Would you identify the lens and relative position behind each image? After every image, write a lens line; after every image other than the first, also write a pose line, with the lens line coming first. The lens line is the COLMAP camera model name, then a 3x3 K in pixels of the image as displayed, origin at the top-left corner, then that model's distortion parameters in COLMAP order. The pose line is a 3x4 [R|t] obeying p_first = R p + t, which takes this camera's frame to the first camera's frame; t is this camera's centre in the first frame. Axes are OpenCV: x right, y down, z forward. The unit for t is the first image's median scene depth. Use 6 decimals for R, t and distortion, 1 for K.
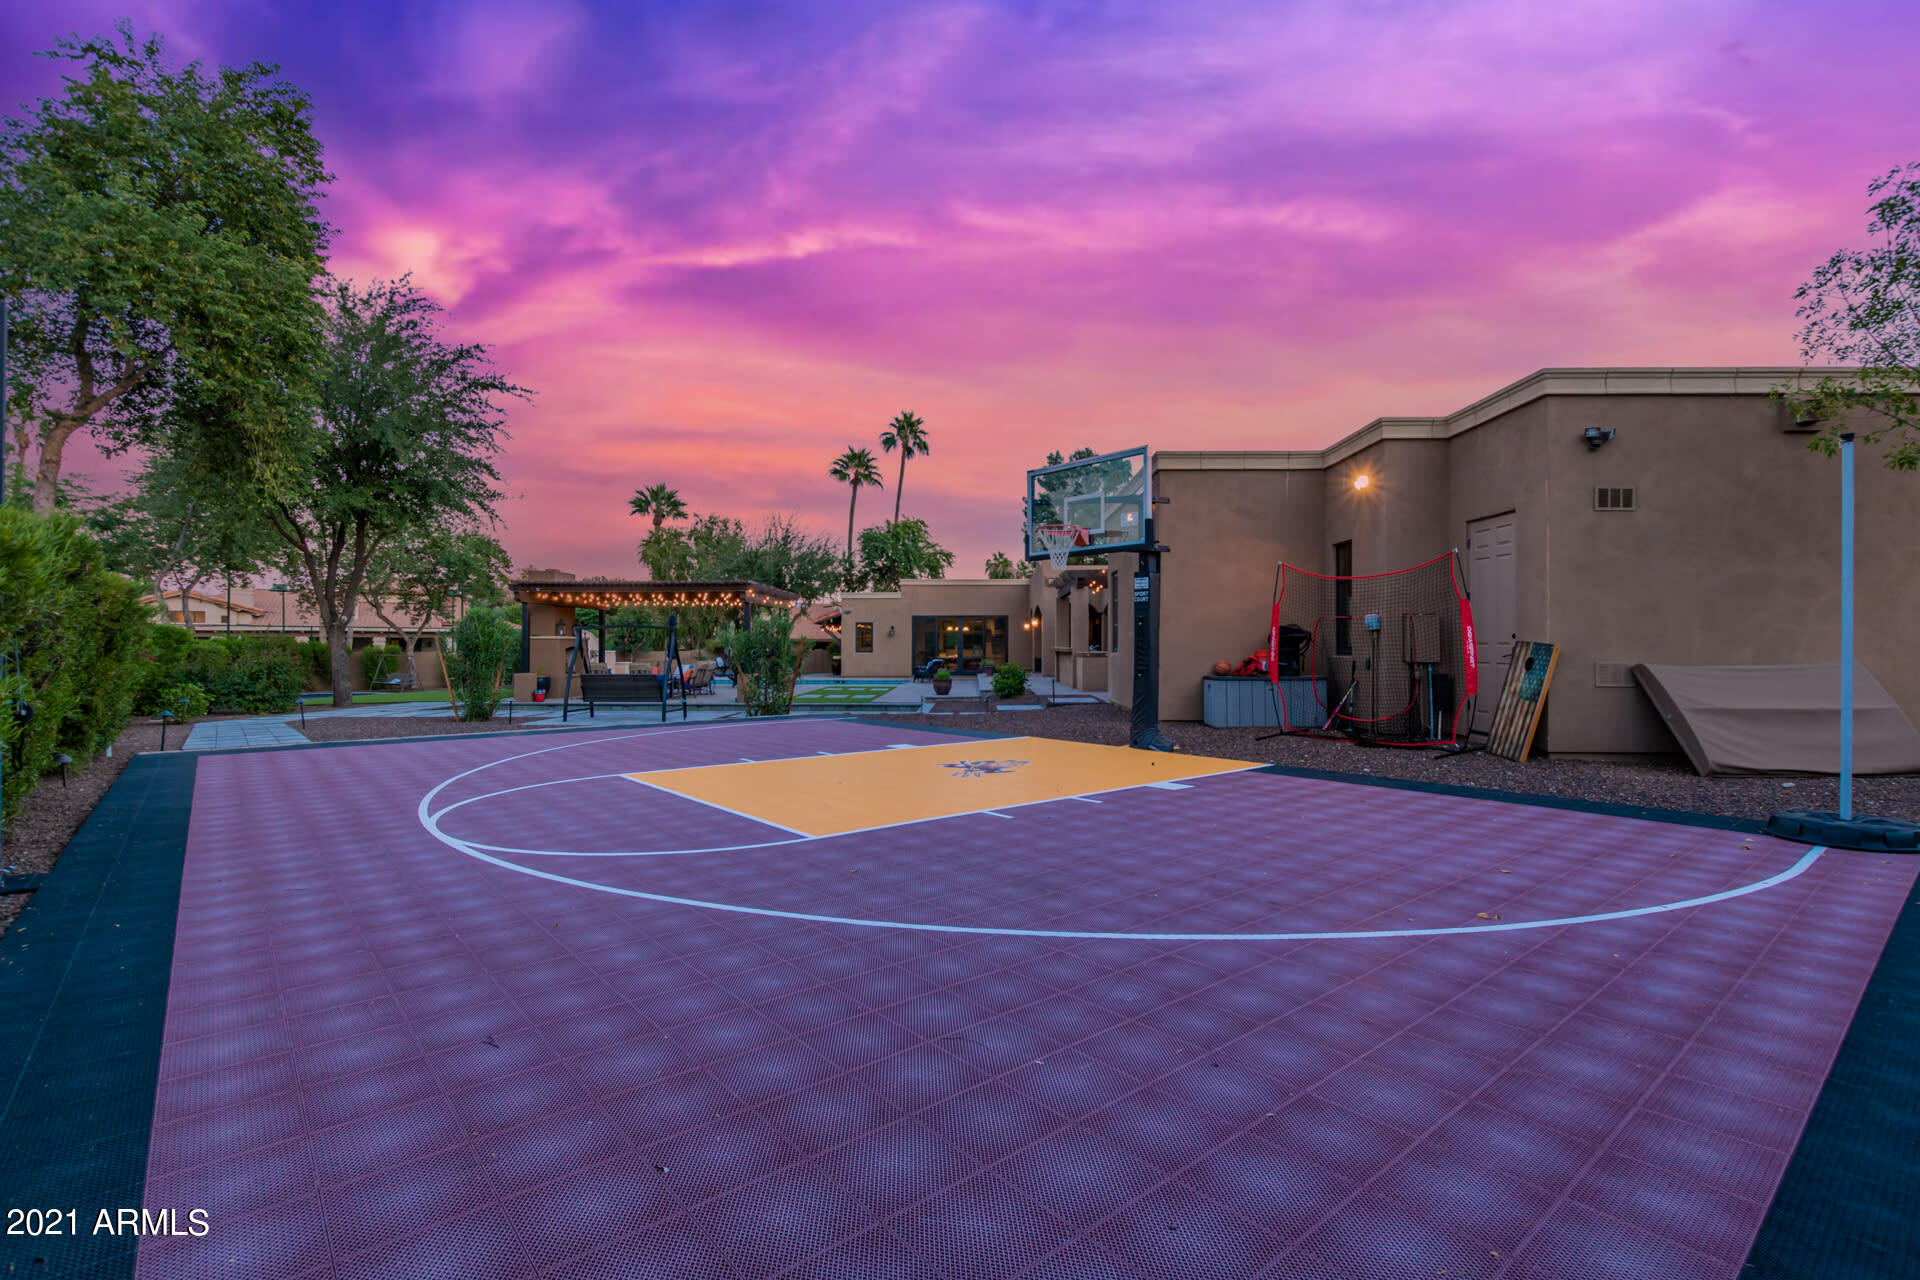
lens RADIAL K [[888.1, 0, 957.9], [0, 888.1, 663.6], [0, 0, 1]] dist [0.001789, -0.000136]
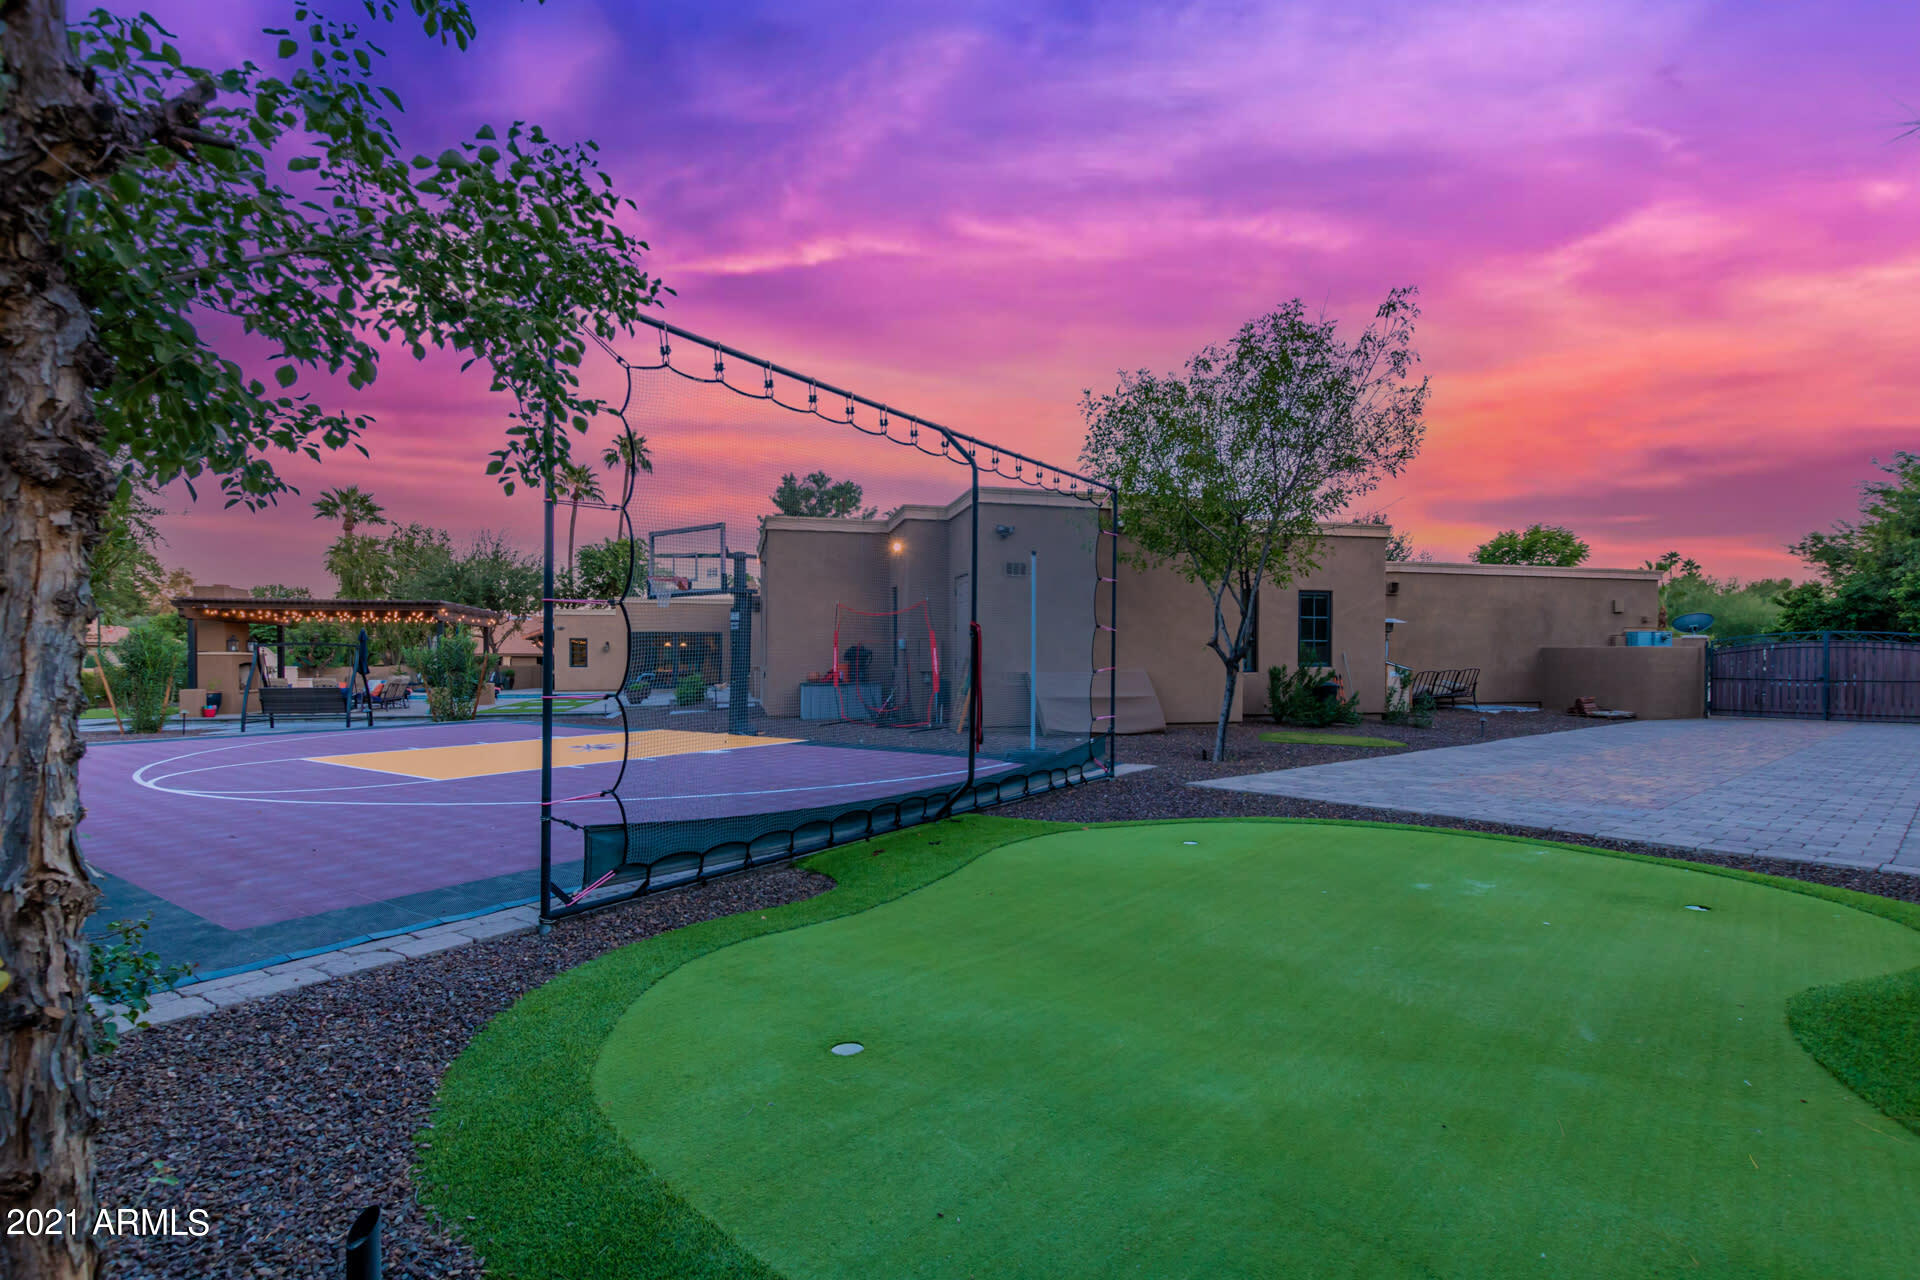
lens RADIAL K [[892.7, 0, 958.9], [0, 892.7, 690.5], [0, 0, 1]] dist [0.040398, -0.025147]
pose [[0.966025, -0.011998, 0.258169, 0.076996], [0.008264, 0.999845, 0.015544, 0.003145], [-0.258315, -0.012883, 0.965975, -0.193821]]
